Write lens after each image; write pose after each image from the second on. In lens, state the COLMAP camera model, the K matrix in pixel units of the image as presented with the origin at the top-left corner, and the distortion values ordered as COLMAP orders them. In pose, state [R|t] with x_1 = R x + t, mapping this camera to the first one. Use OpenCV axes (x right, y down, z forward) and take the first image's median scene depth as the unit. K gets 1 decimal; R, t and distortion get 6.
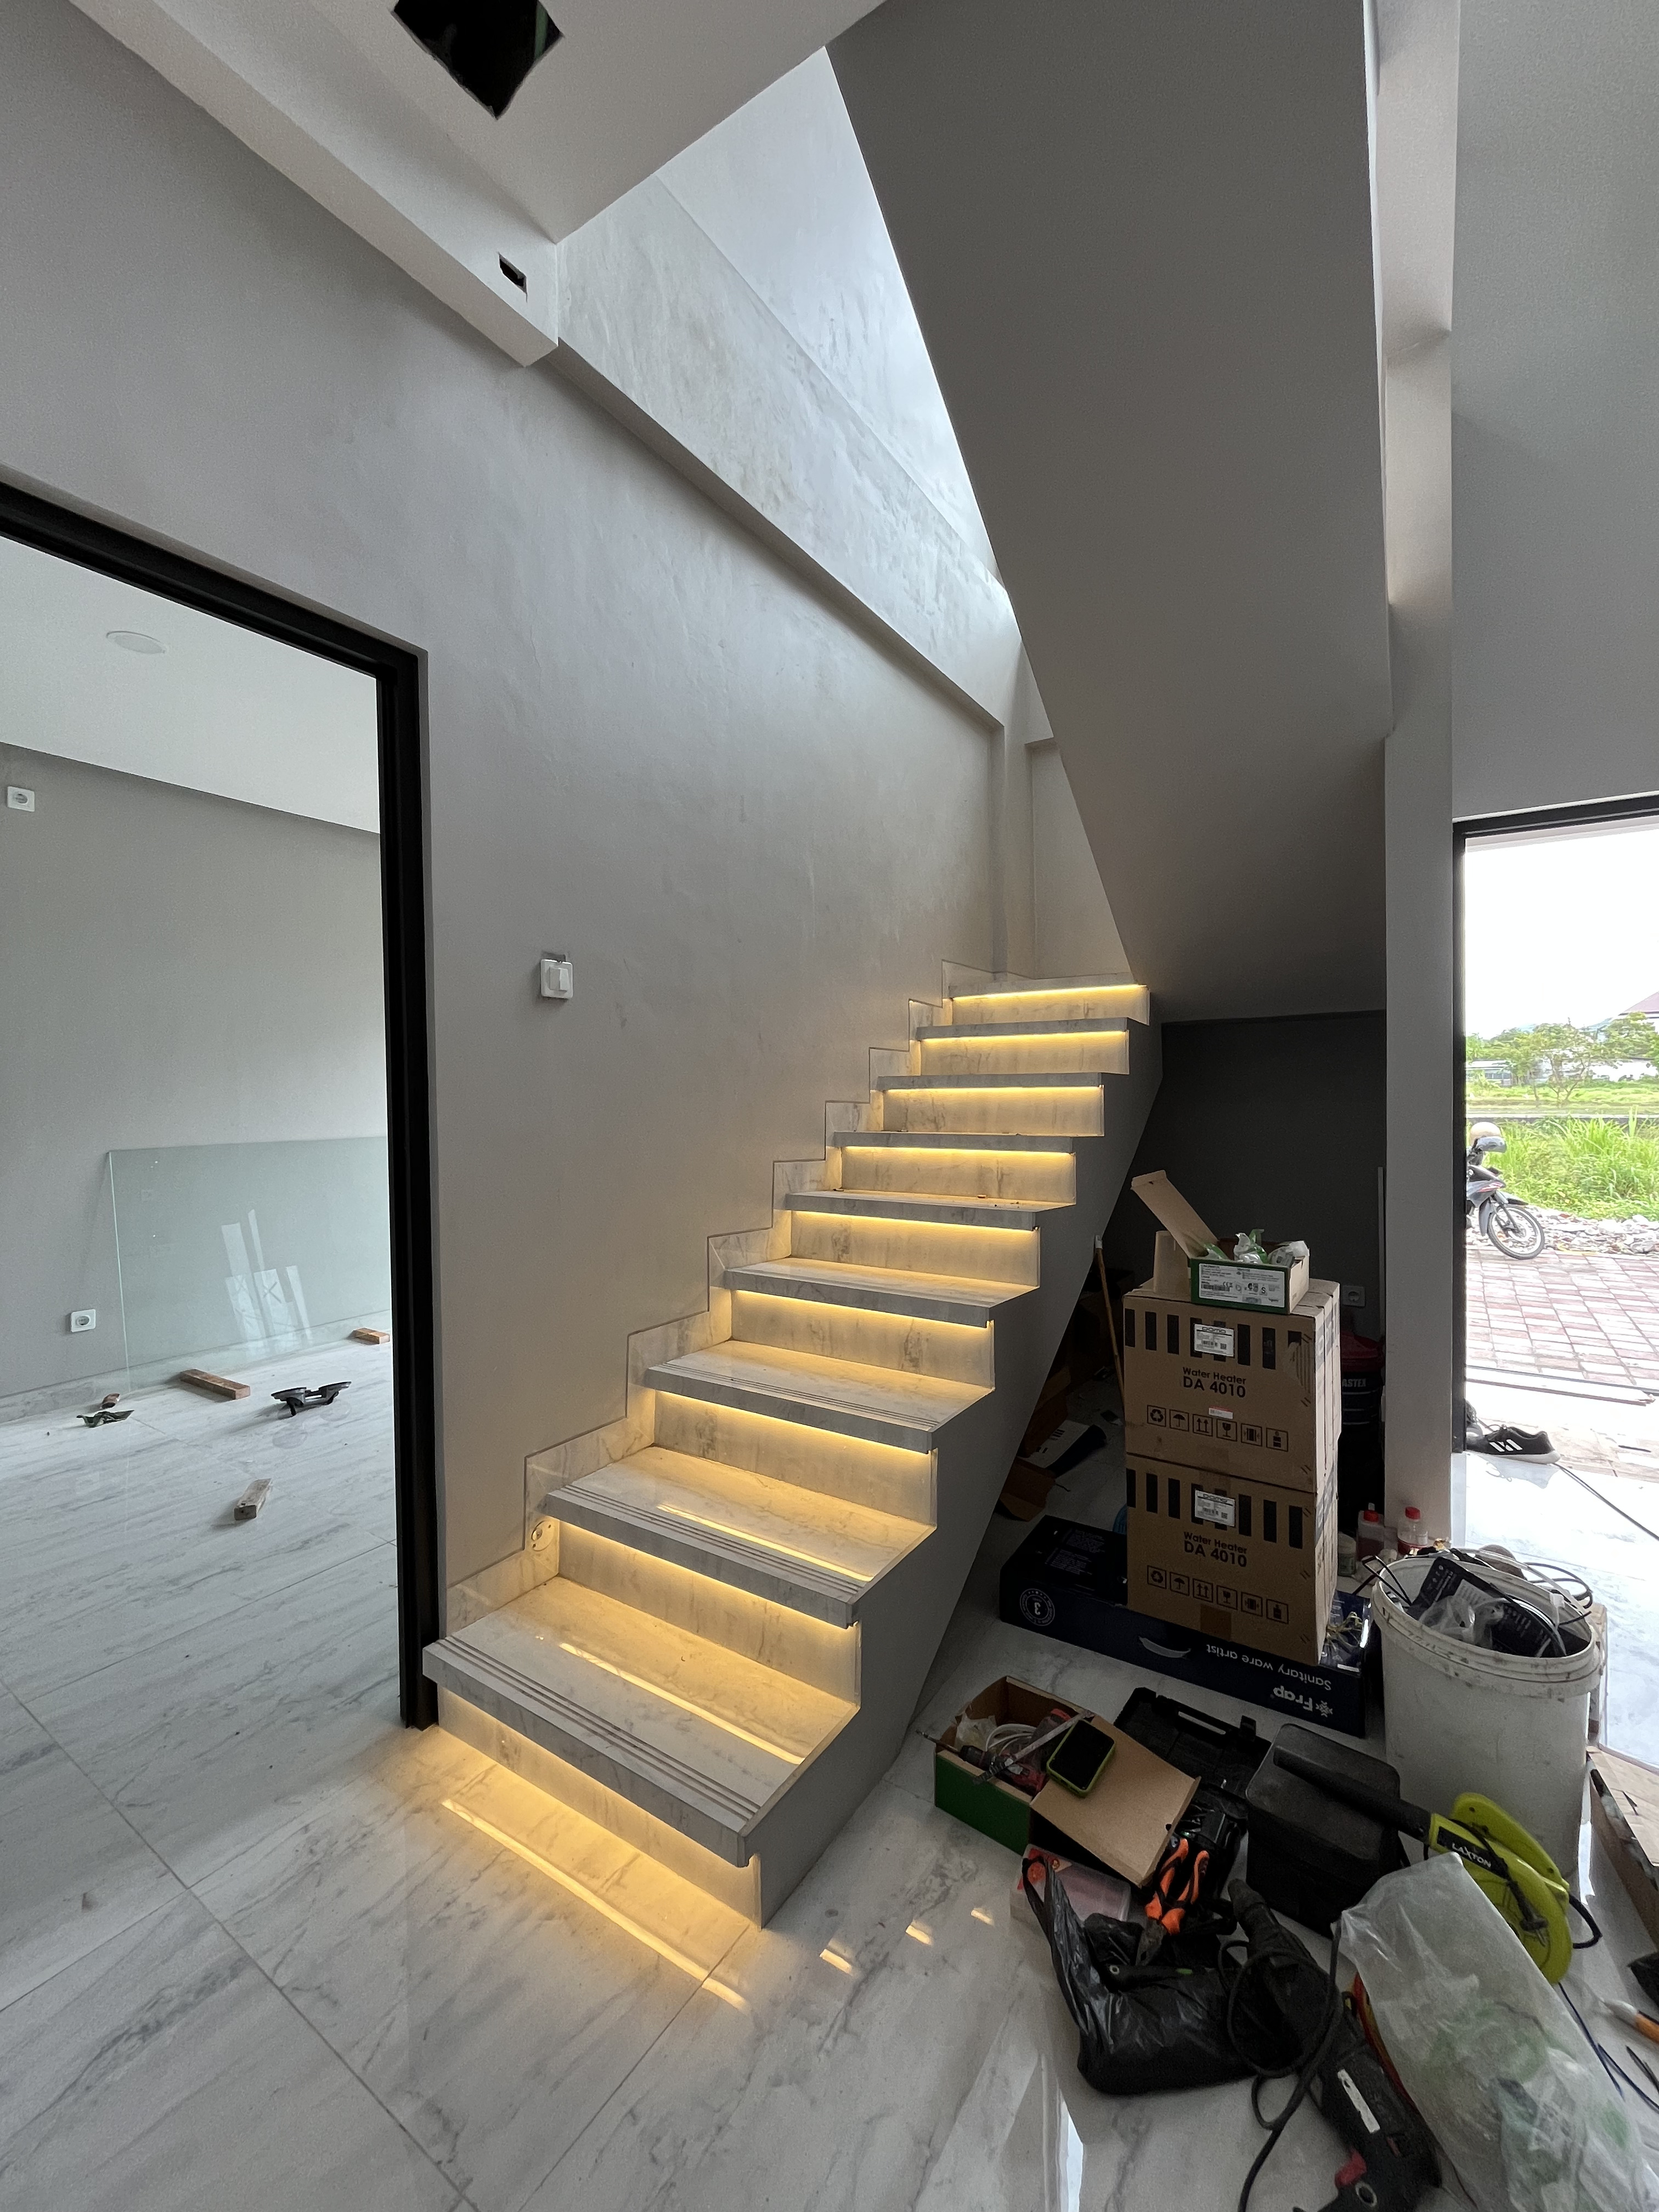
lens RADIAL K [[887.5, 0, 829.5], [0, 887.5, 1106.0], [0, 0, 1]] dist [-0.007122, -0.000151]
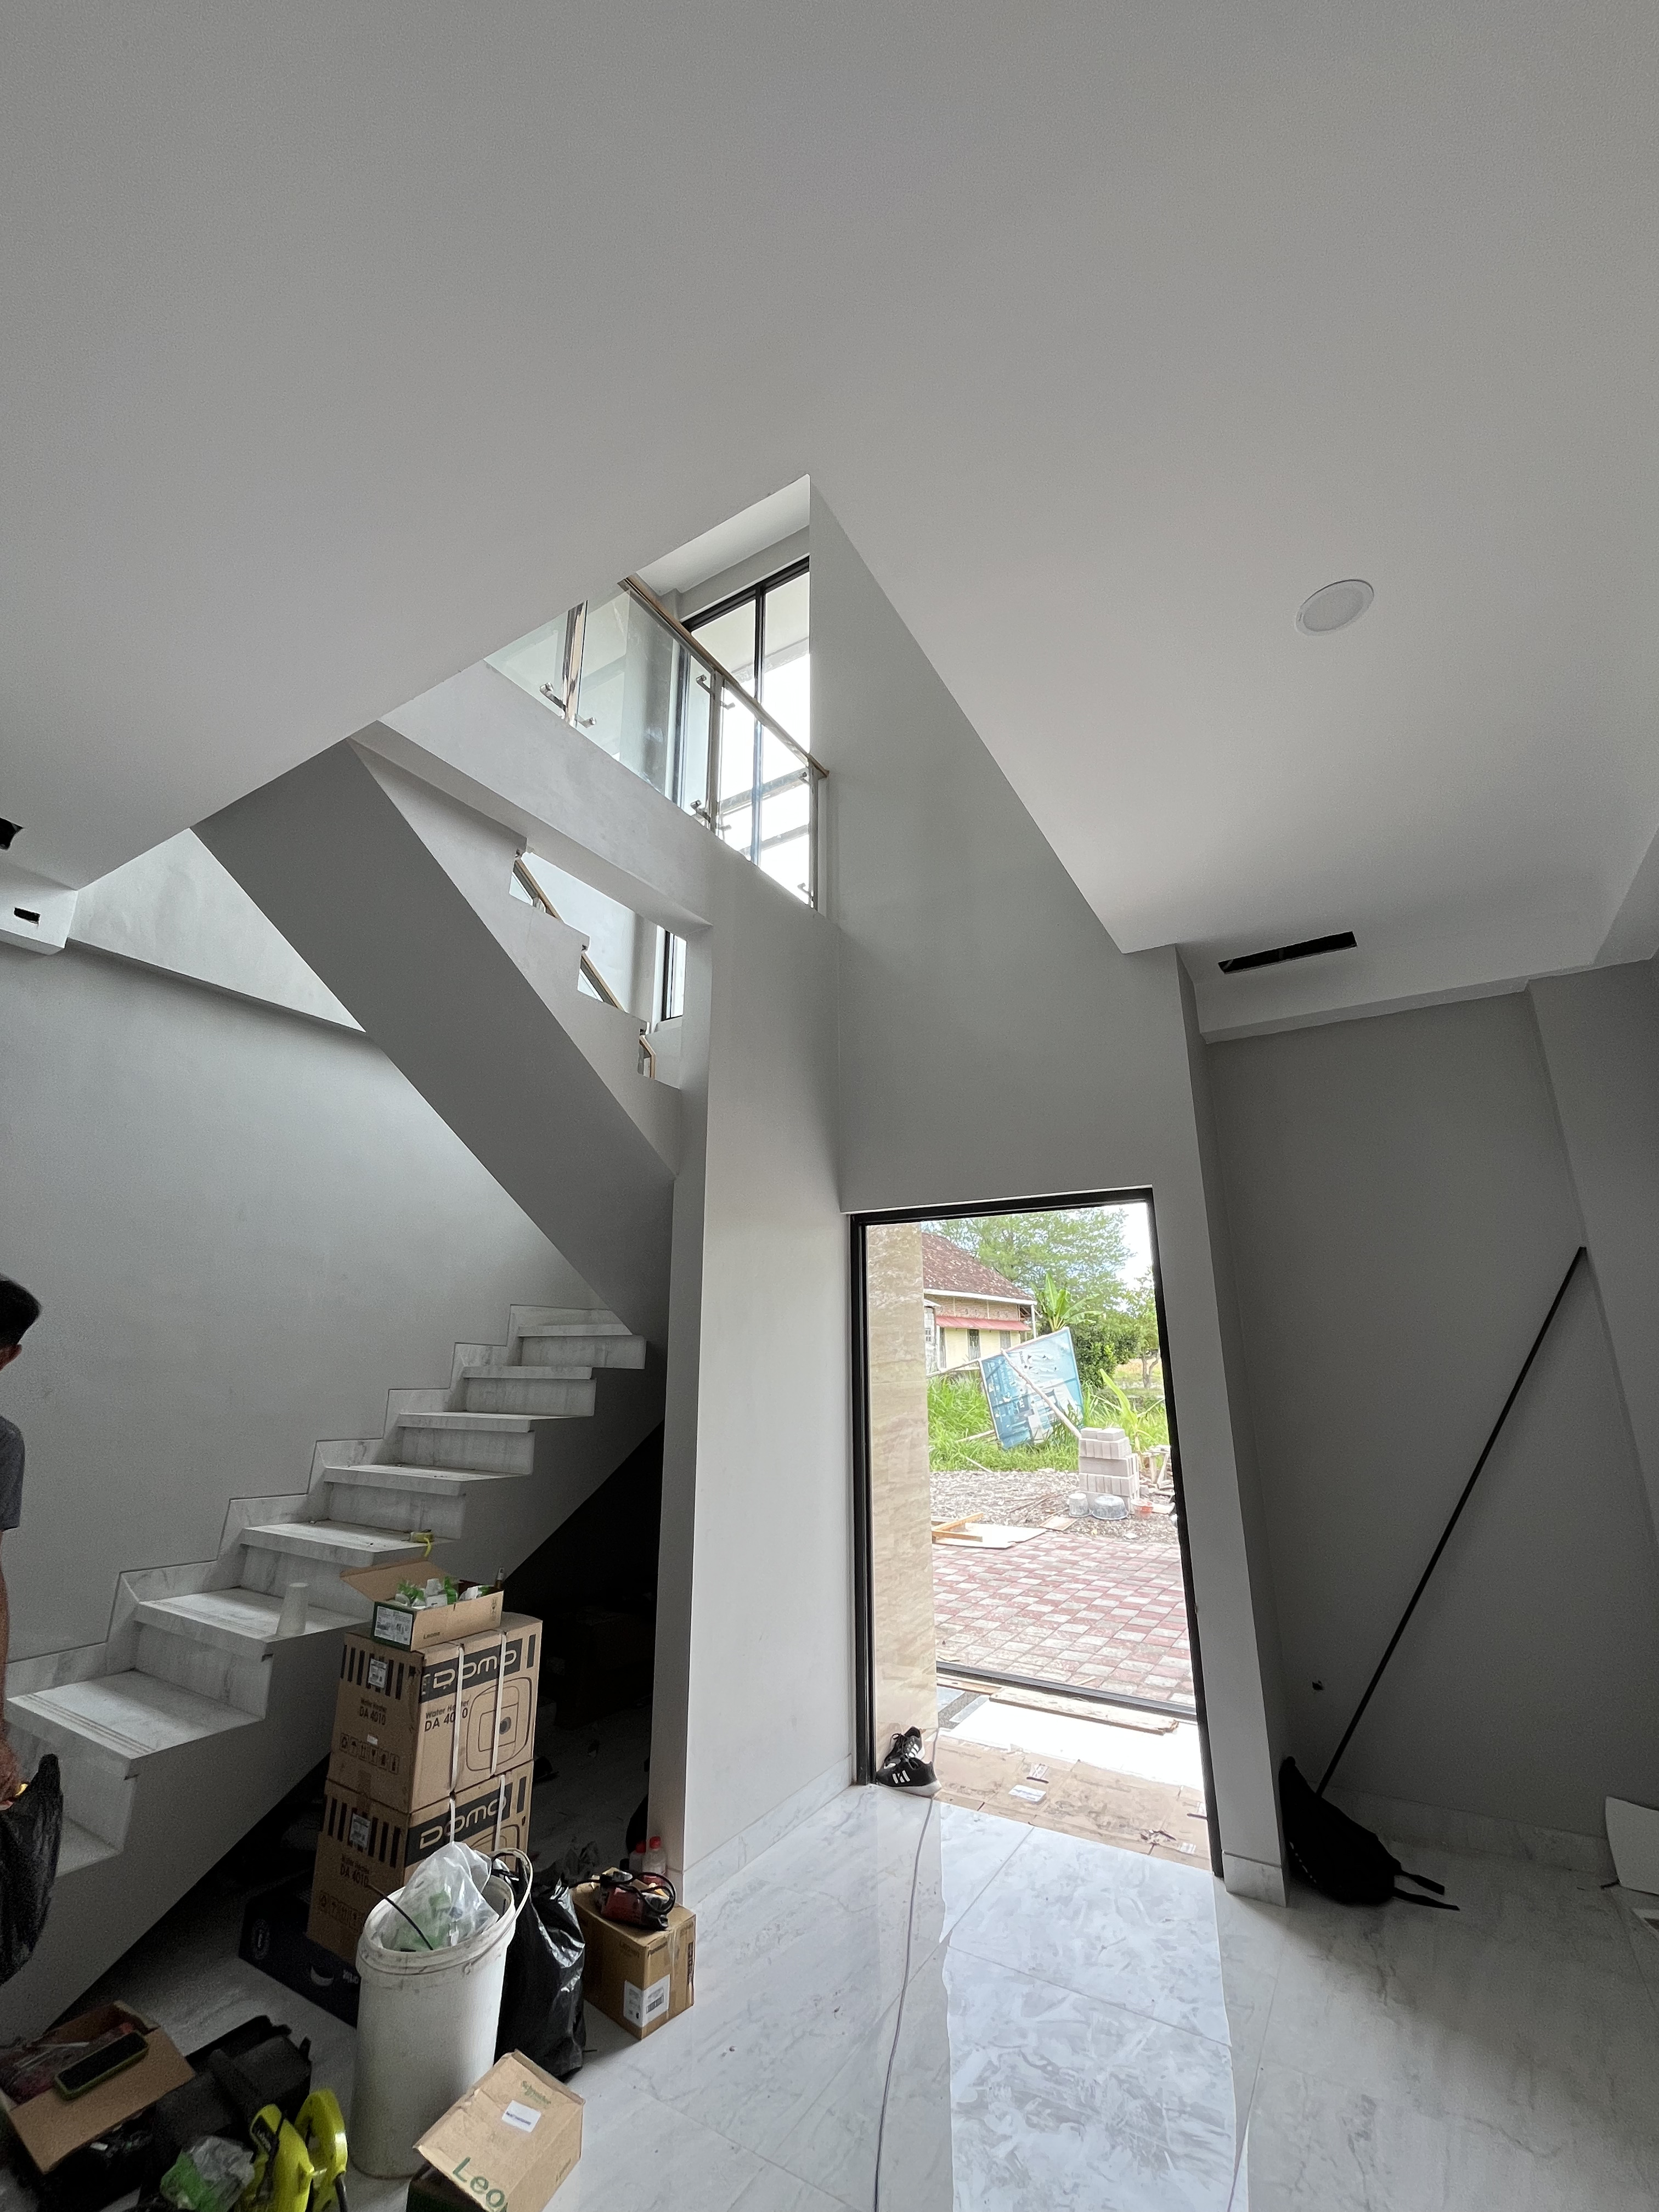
lens RADIAL K [[887.5, 0, 829.5], [0, 887.5, 1106.0], [0, 0, 1]] dist [-0.007122, -0.000151]
pose [[0.999003, 0.018742, 0.040515, 1.012369], [-0.005915, 0.955168, -0.296005, -0.142348], [-0.044246, 0.295470, 0.954327, -0.479675]]
